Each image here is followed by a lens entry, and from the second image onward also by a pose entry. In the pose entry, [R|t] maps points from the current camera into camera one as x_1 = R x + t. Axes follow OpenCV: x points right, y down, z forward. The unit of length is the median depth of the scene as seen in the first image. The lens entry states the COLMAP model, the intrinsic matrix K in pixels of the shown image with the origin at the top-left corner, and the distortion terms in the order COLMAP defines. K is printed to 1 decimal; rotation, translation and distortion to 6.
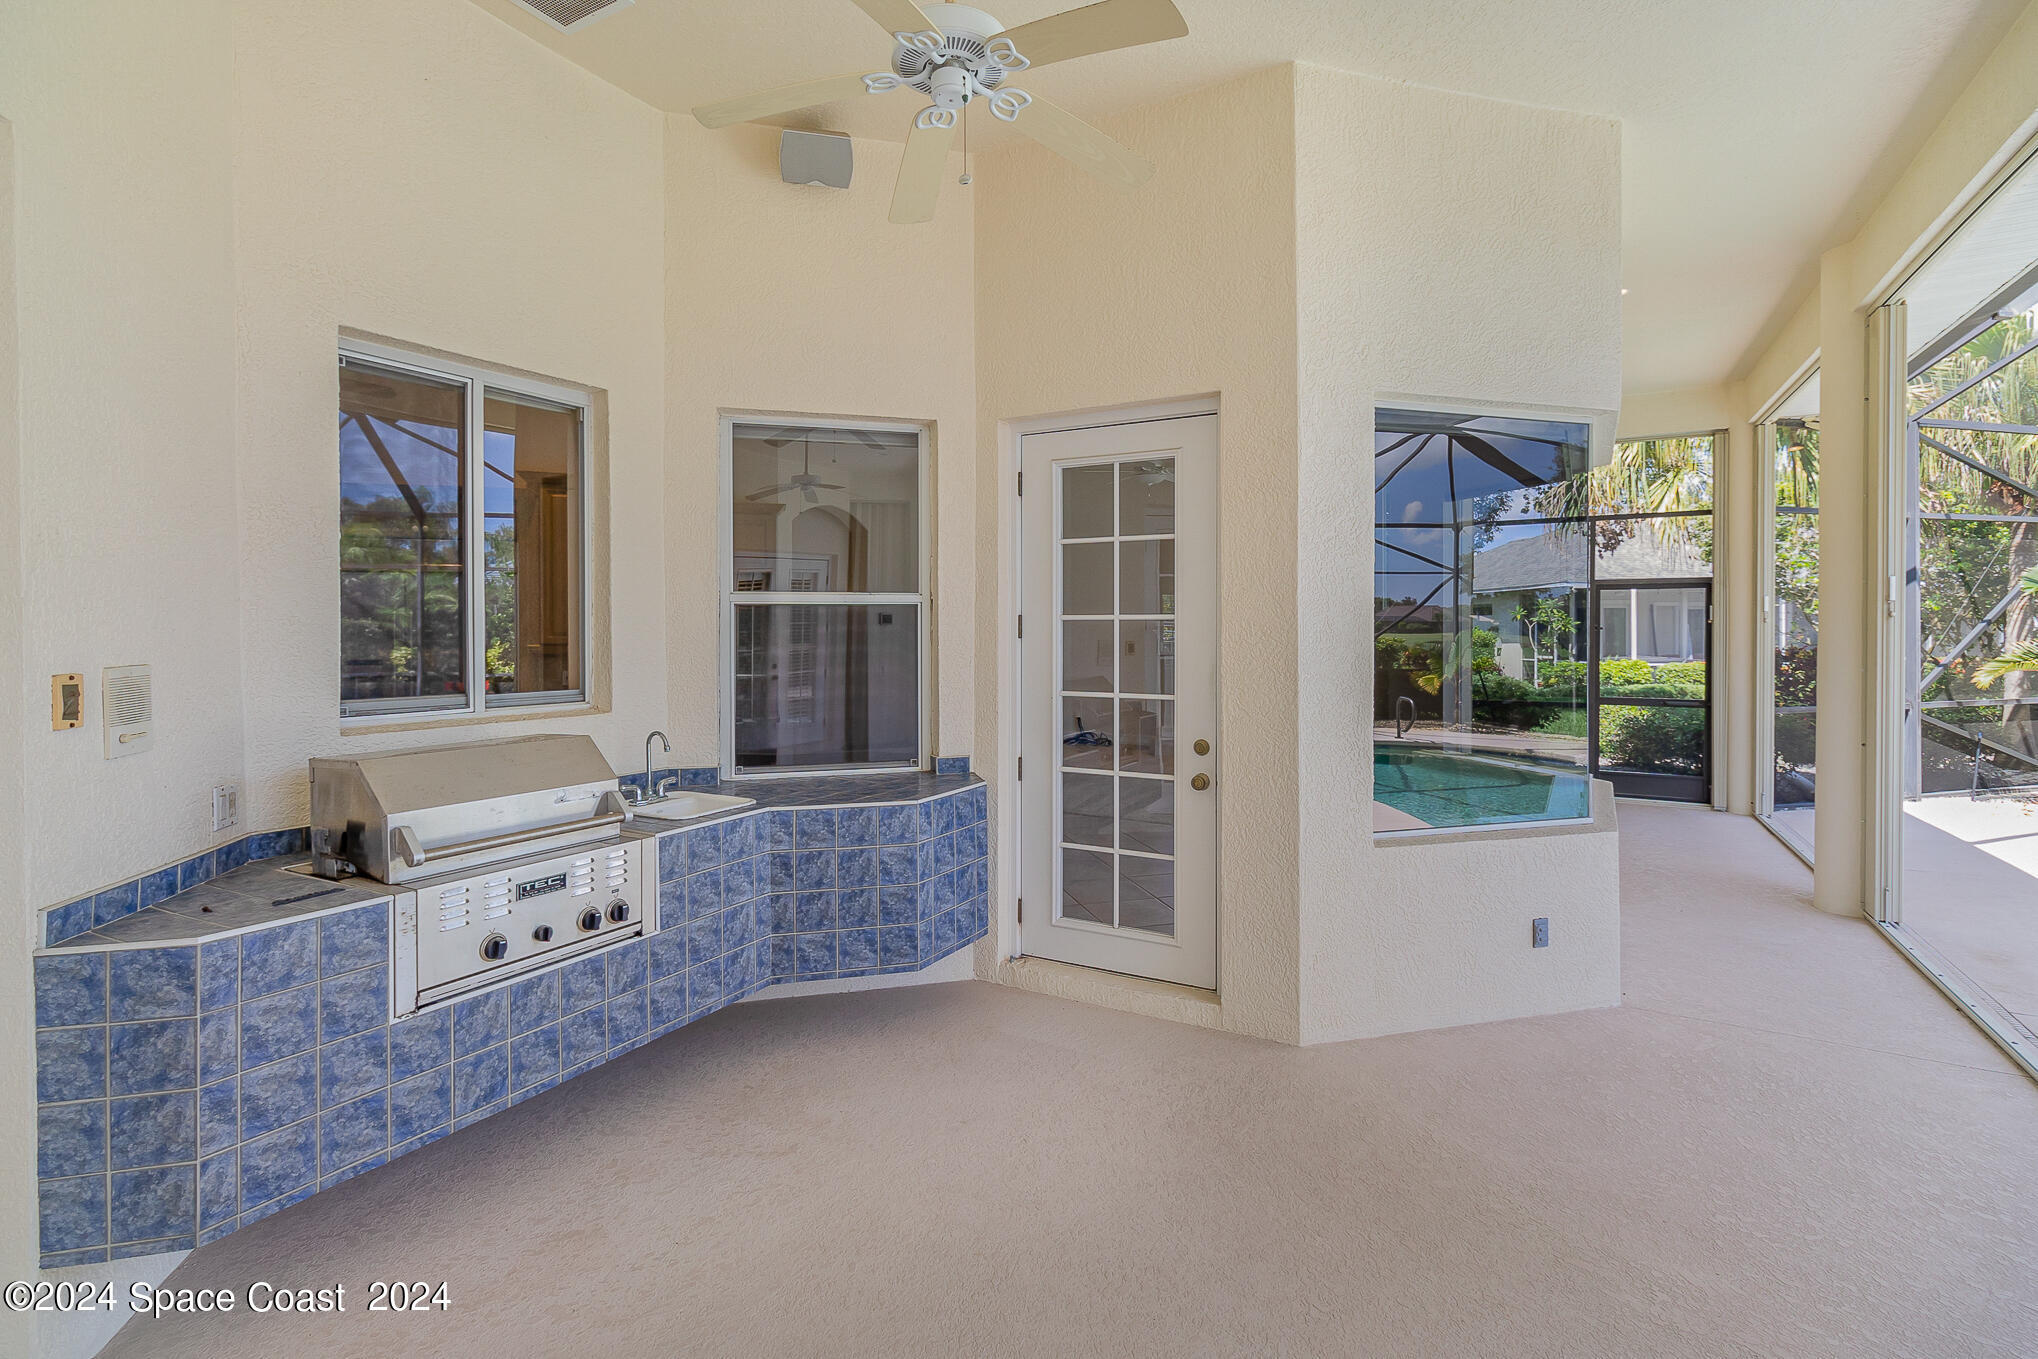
lens RADIAL K [[952.0, 0, 1015.4], [0, 952.0, 641.5], [0, 0, 1]] dist [0.000189, 0.000461]
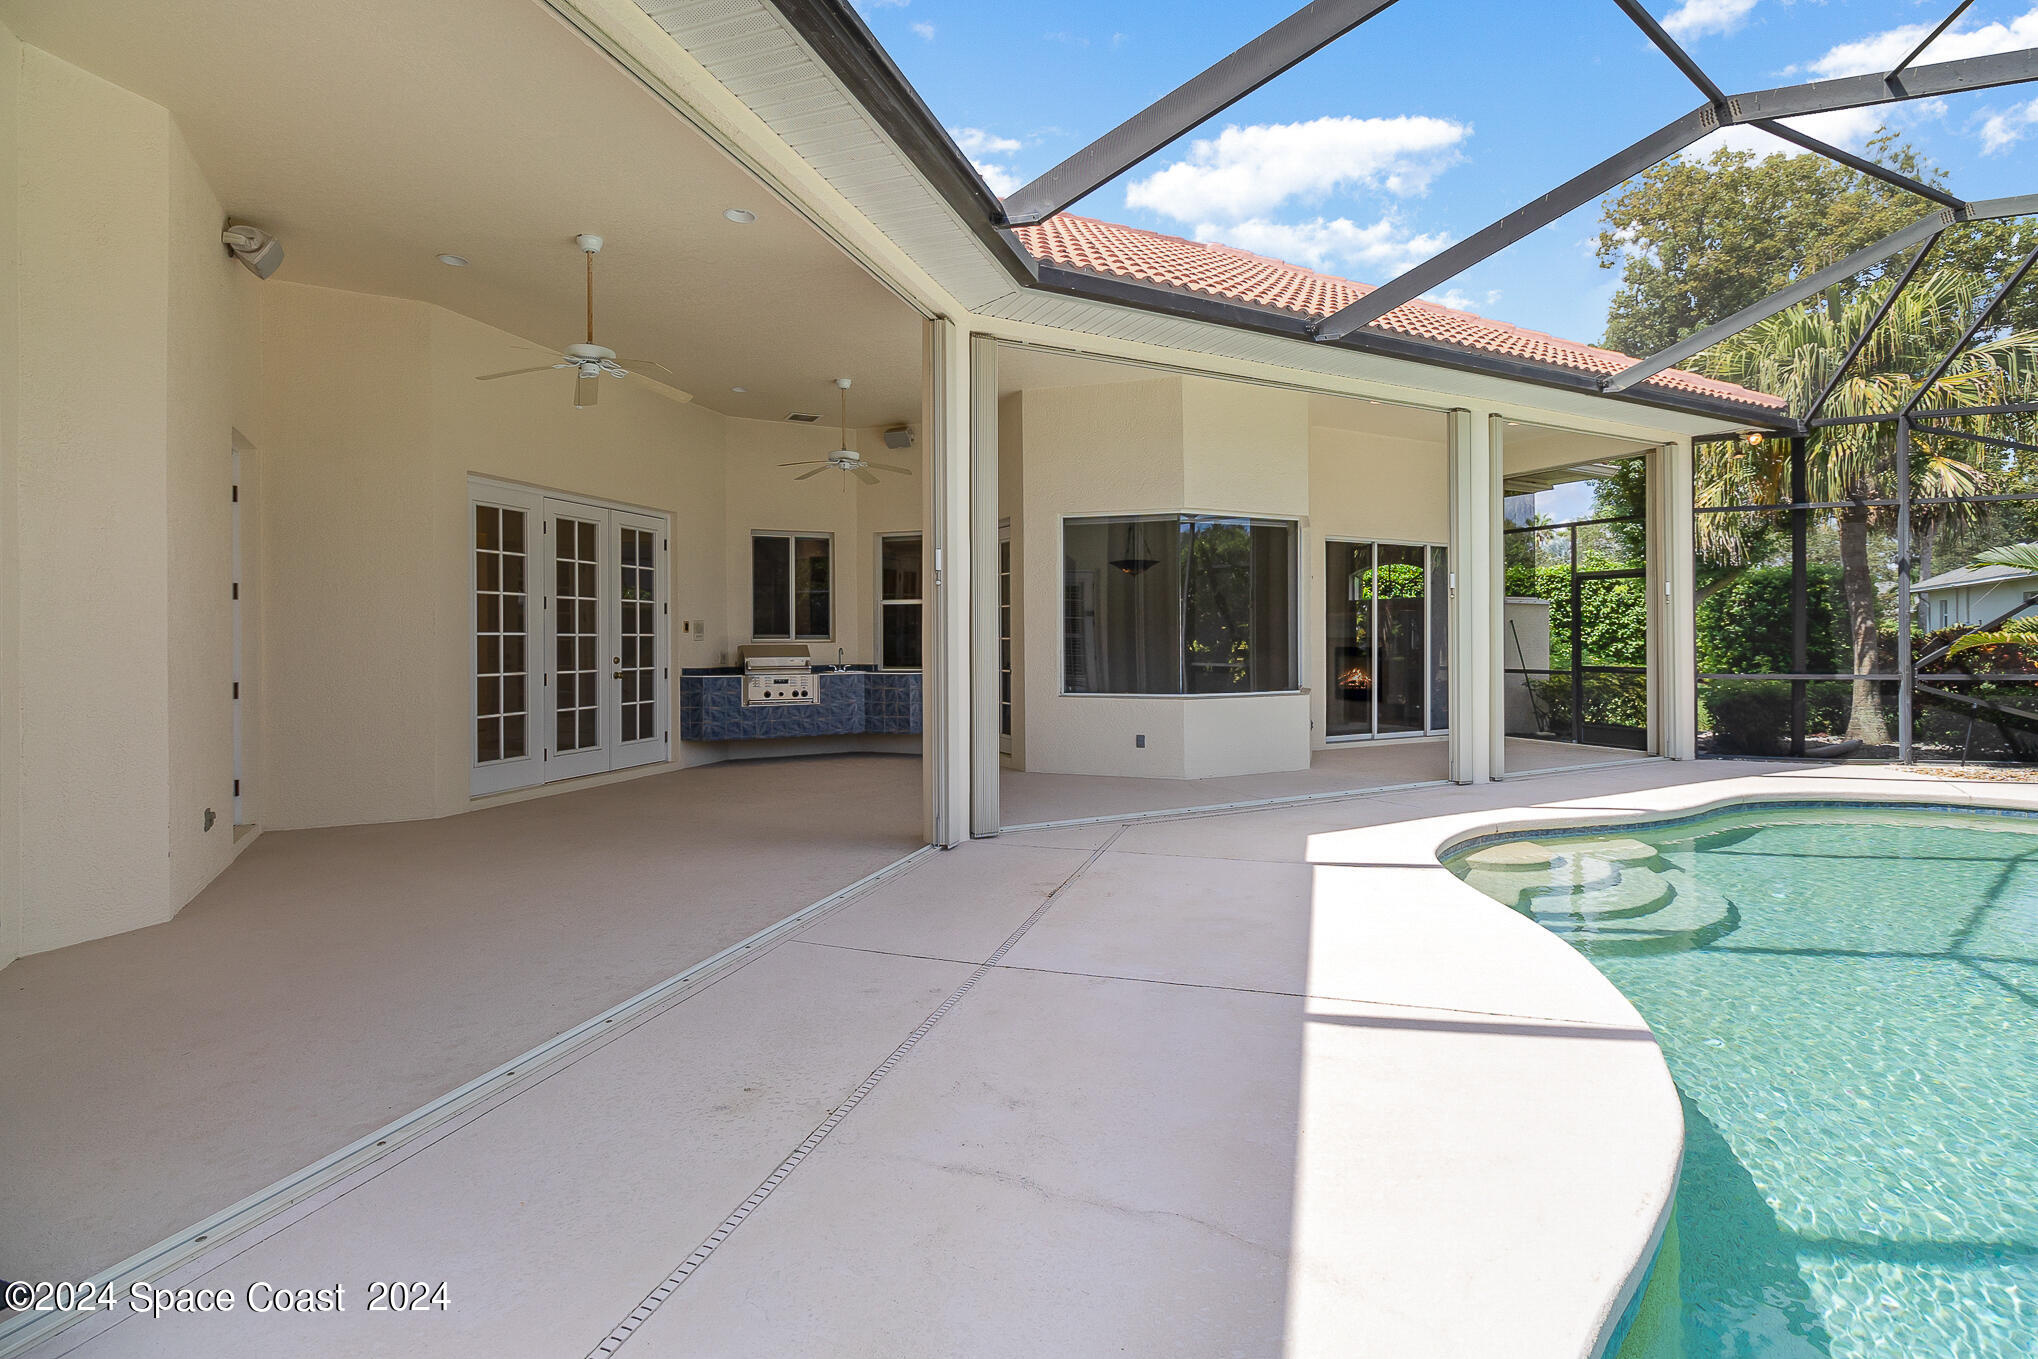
lens RADIAL K [[952.0, 0, 1015.4], [0, 952.0, 641.5], [0, 0, 1]] dist [0.000189, 0.000461]
pose [[0.838872, 0.002281, -0.544324, 2.308990], [-0.004221, 0.999988, -0.002315, 0.107376], [0.544312, 0.004239, 0.838872, -1.629845]]
